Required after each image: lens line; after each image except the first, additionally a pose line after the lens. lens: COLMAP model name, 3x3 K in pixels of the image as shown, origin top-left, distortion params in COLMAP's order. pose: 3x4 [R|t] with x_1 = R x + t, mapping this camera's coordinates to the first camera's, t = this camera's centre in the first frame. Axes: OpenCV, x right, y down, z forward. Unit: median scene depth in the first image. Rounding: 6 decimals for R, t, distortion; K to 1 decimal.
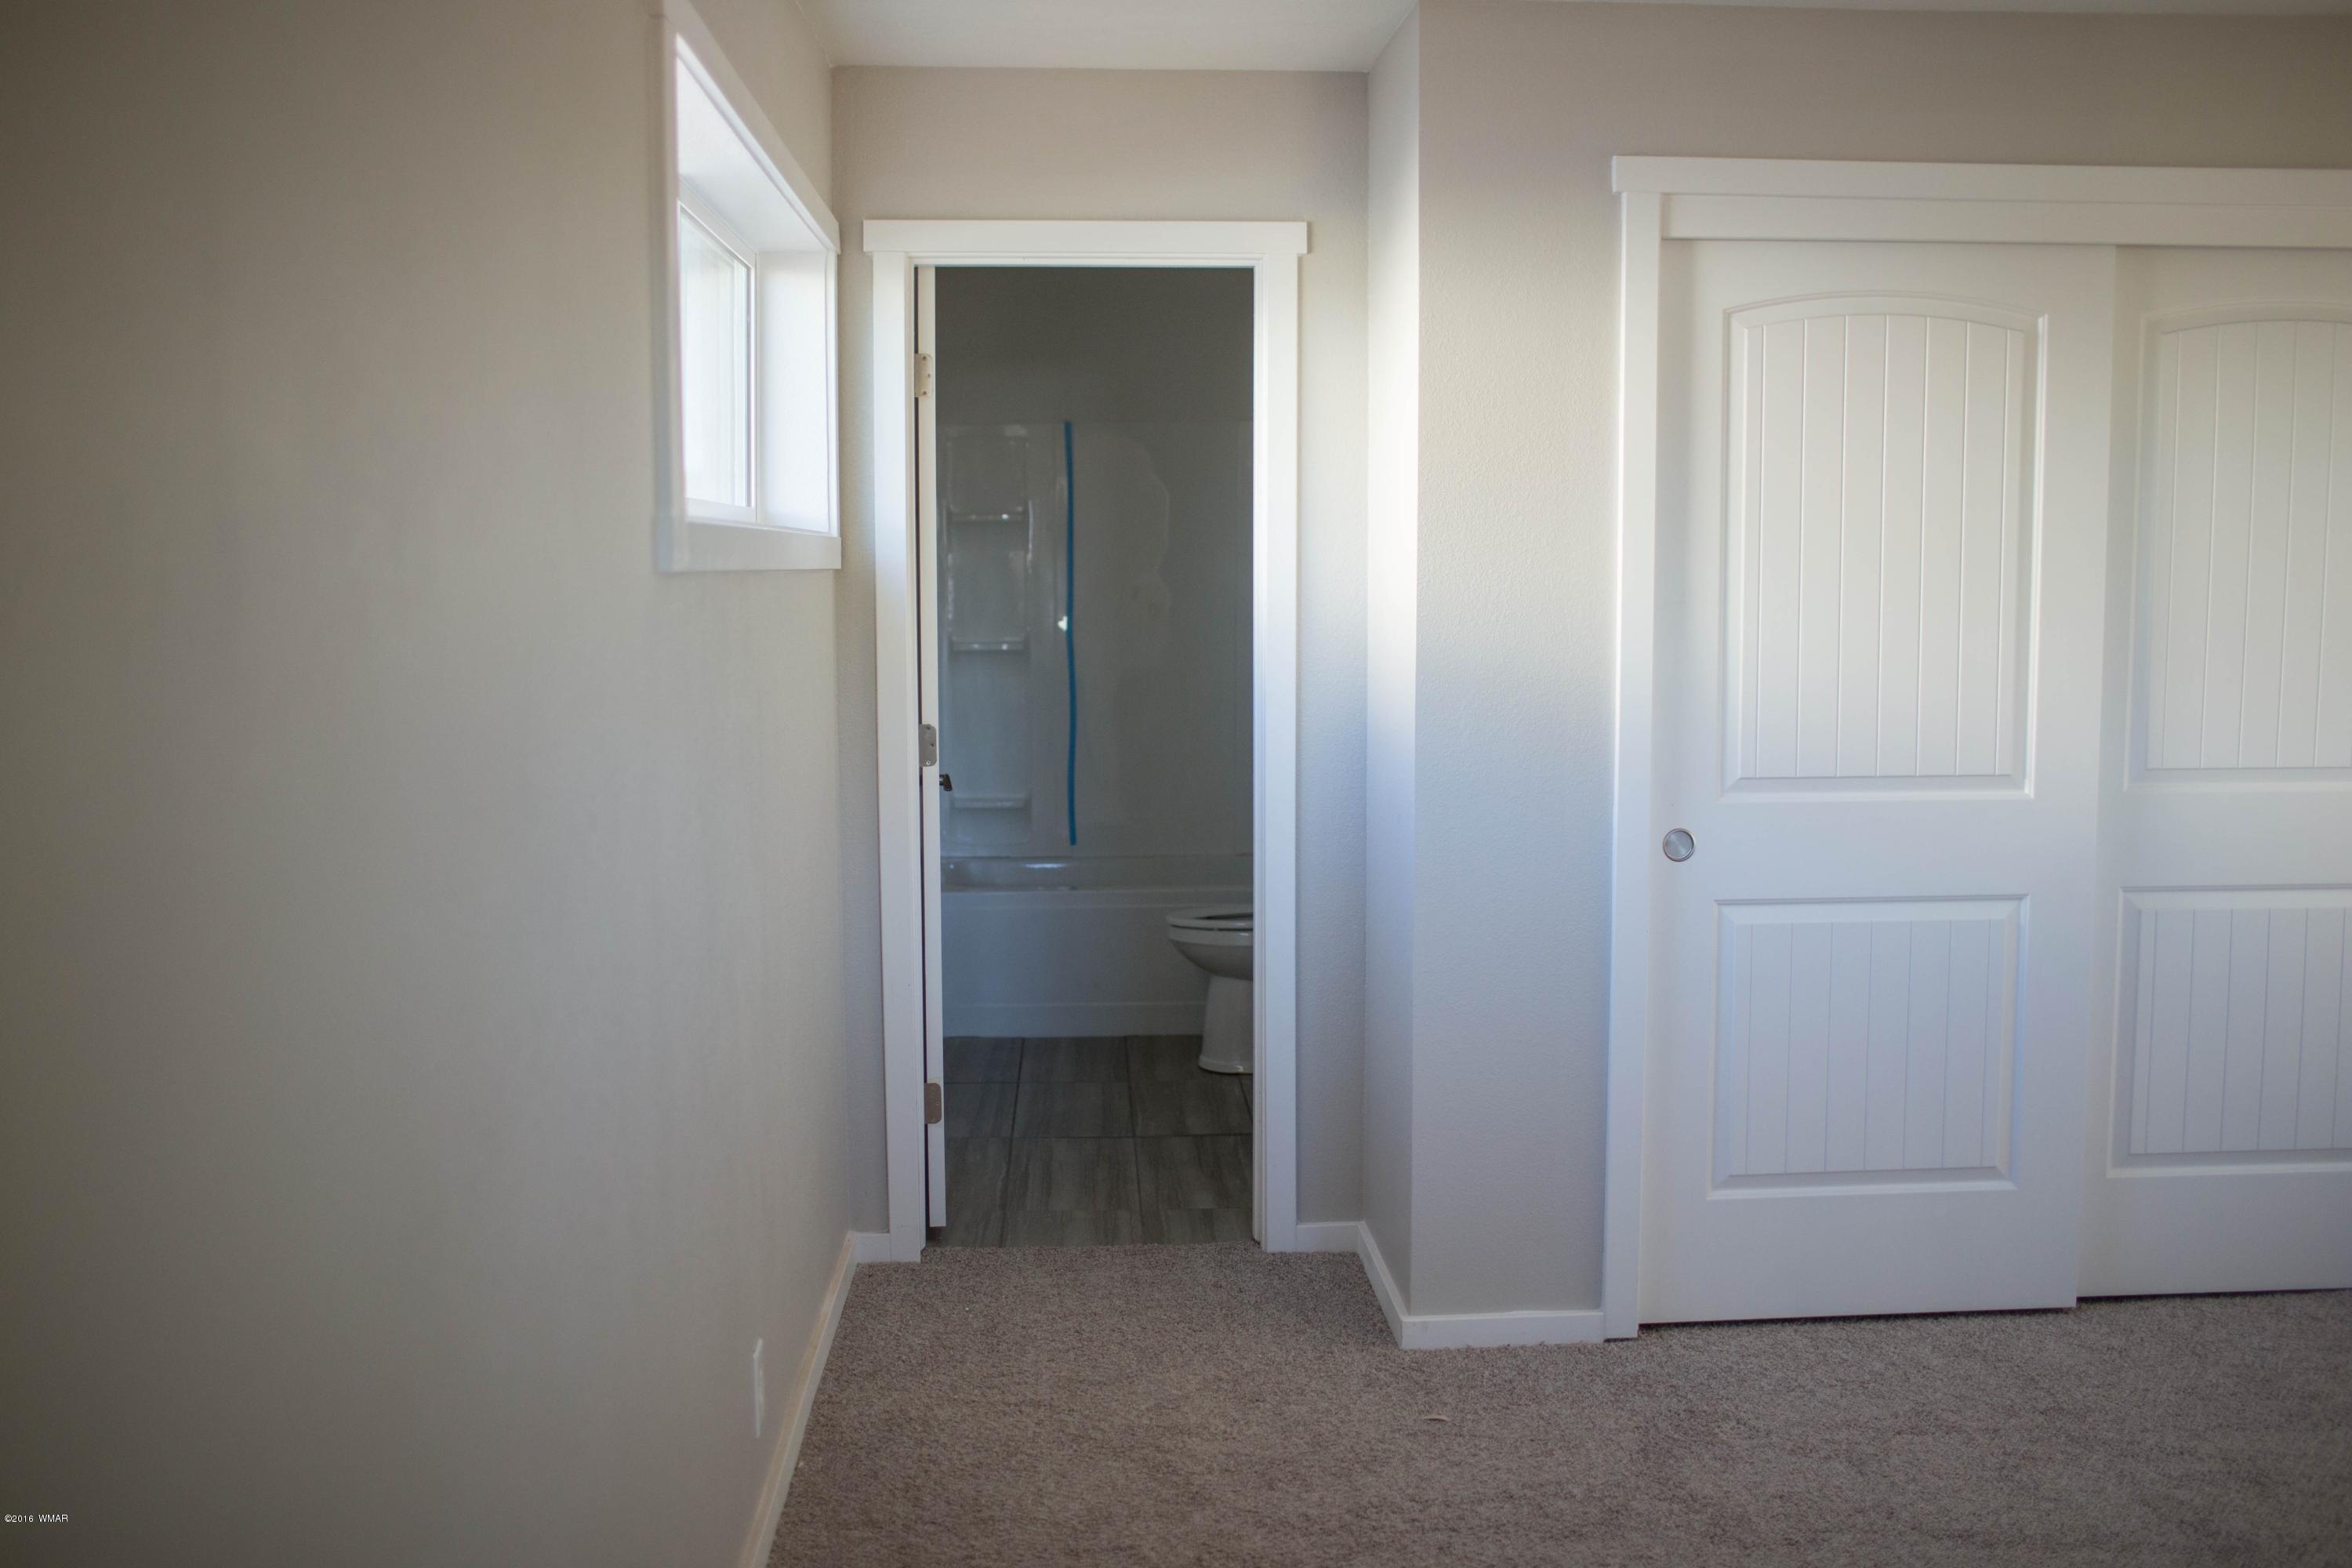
lens RADIAL K [[2251.6, 0, 1179.6], [0, 2251.6, 773.1], [0, 0, 1]] dist [-0.056134, 0.000000]
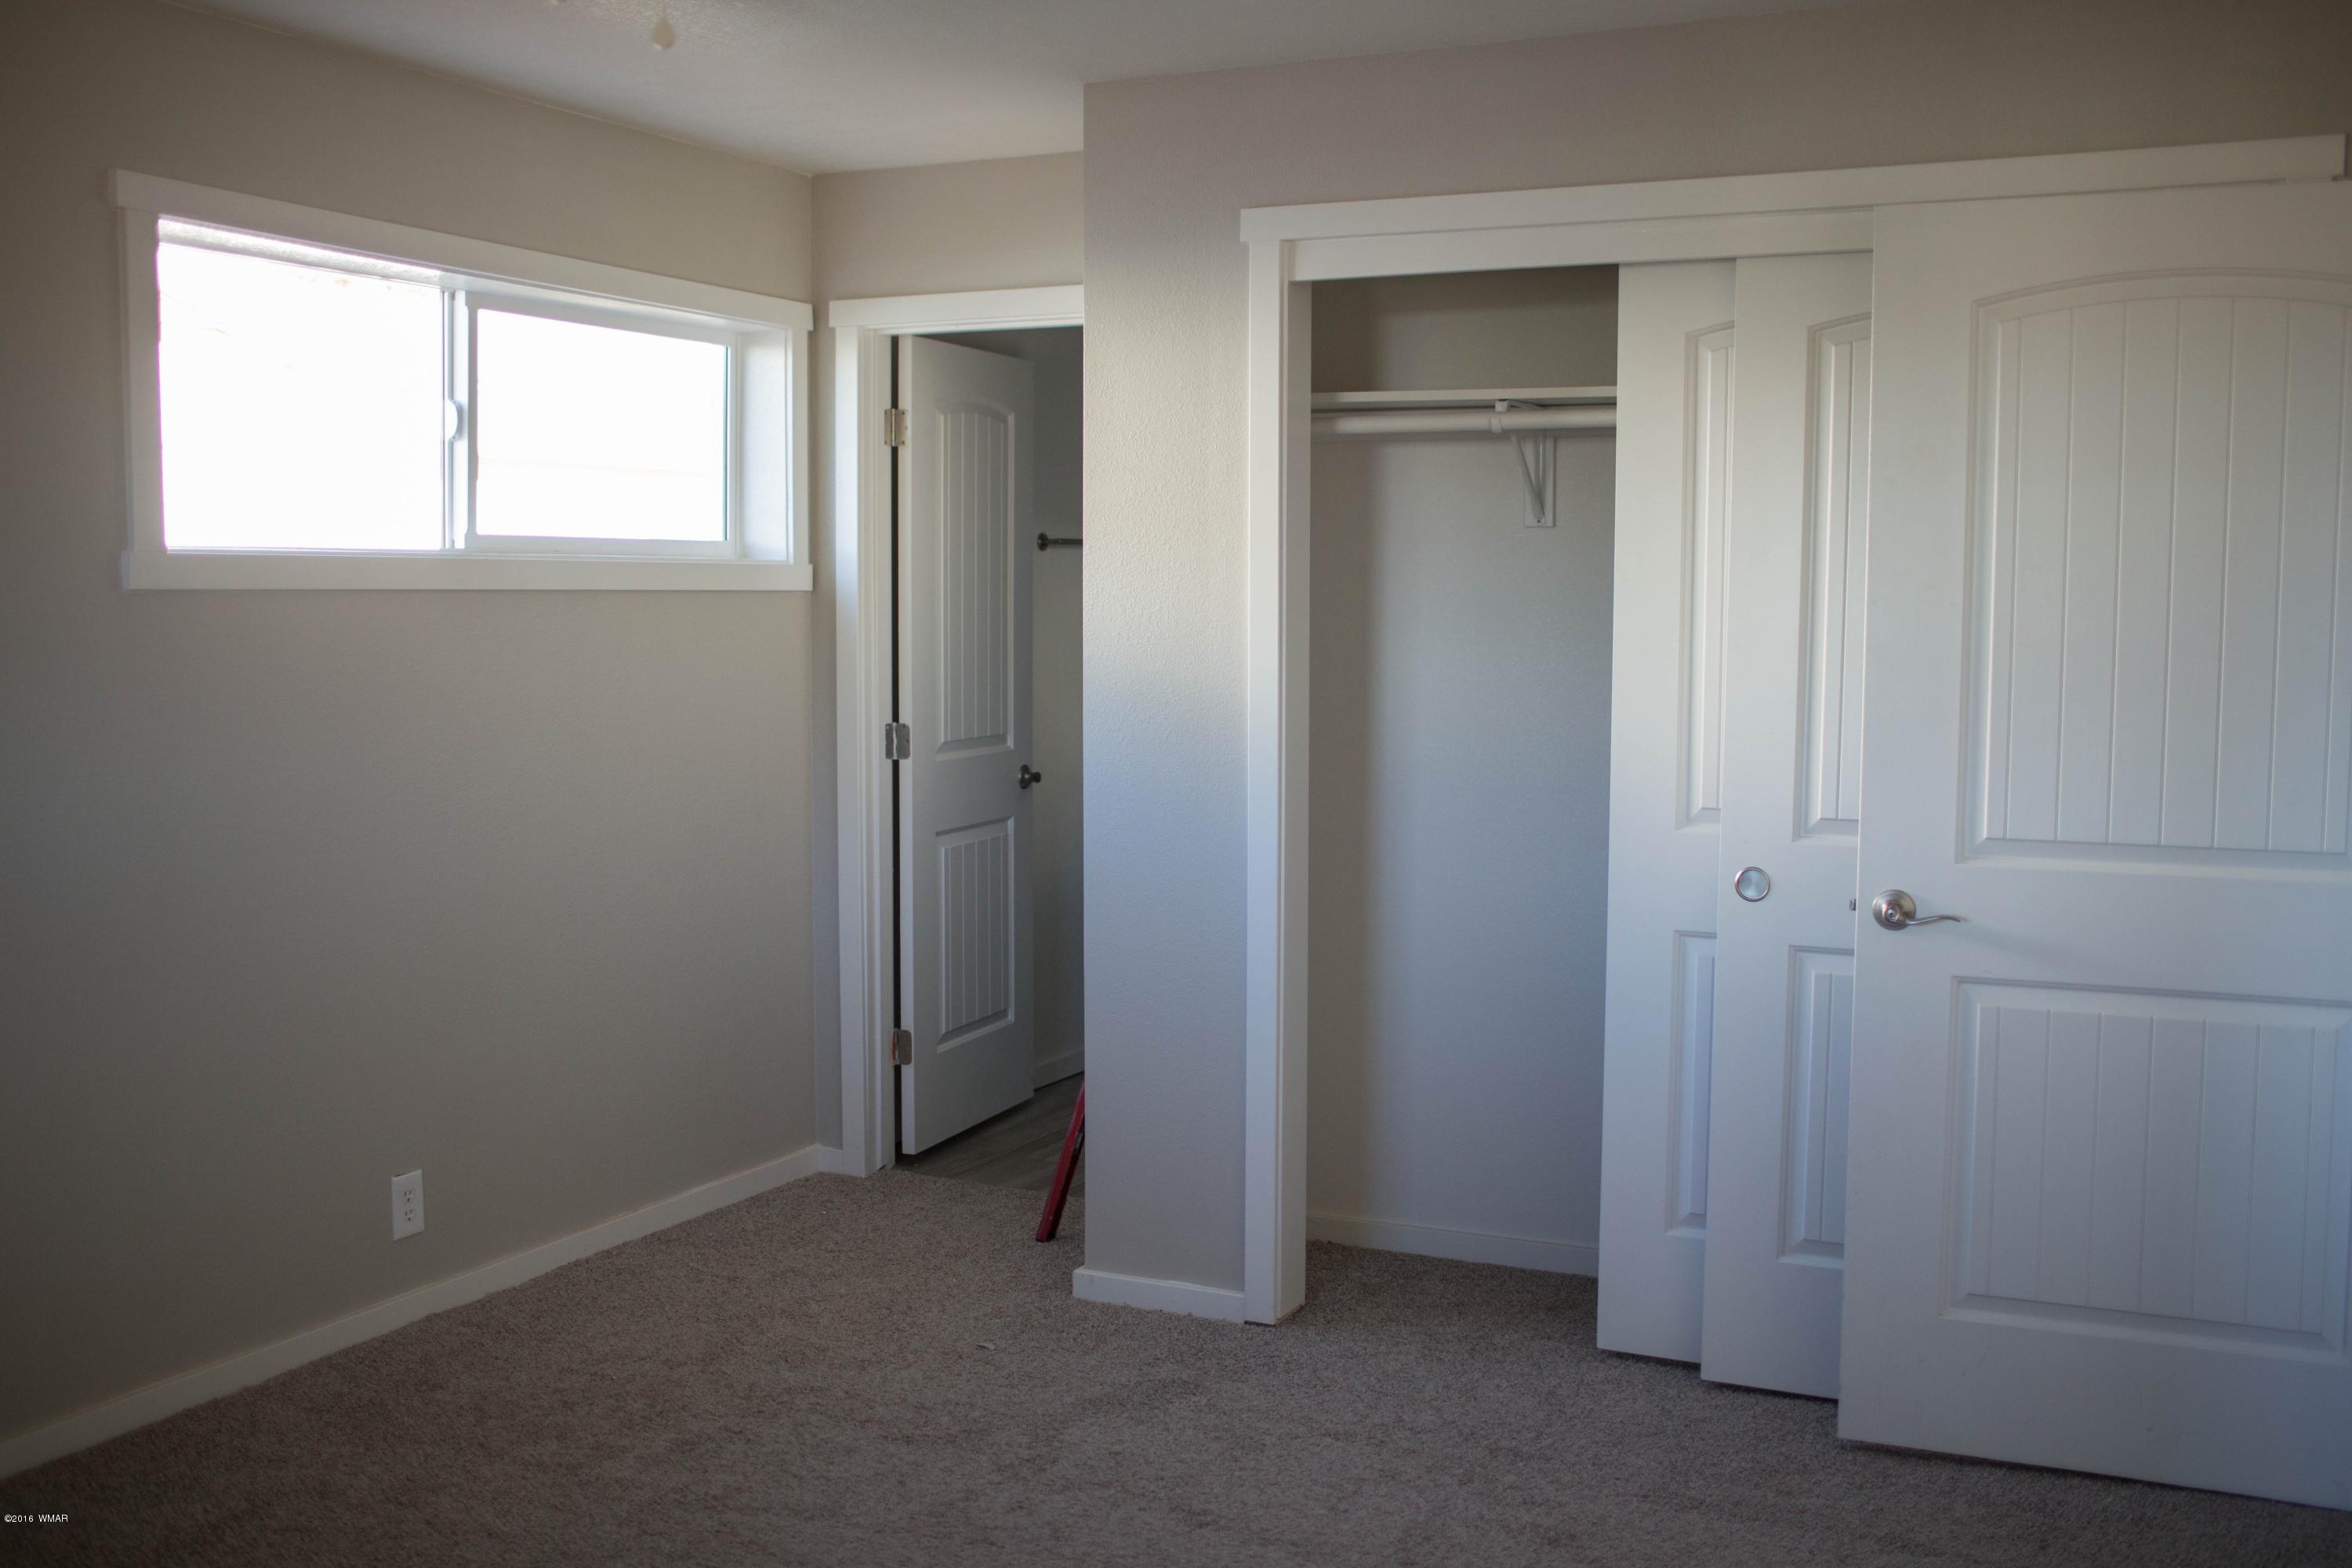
lens RADIAL K [[2251.6, 0, 1178.6], [0, 2251.6, 787.9], [0, 0, 1]] dist [-0.056134, 0.000000]
pose [[0.871231, 0.050826, -0.488235, 0.665448], [-0.054483, 0.998492, 0.006723, -0.004612], [0.487841, 0.020743, 0.872686, 0.050937]]
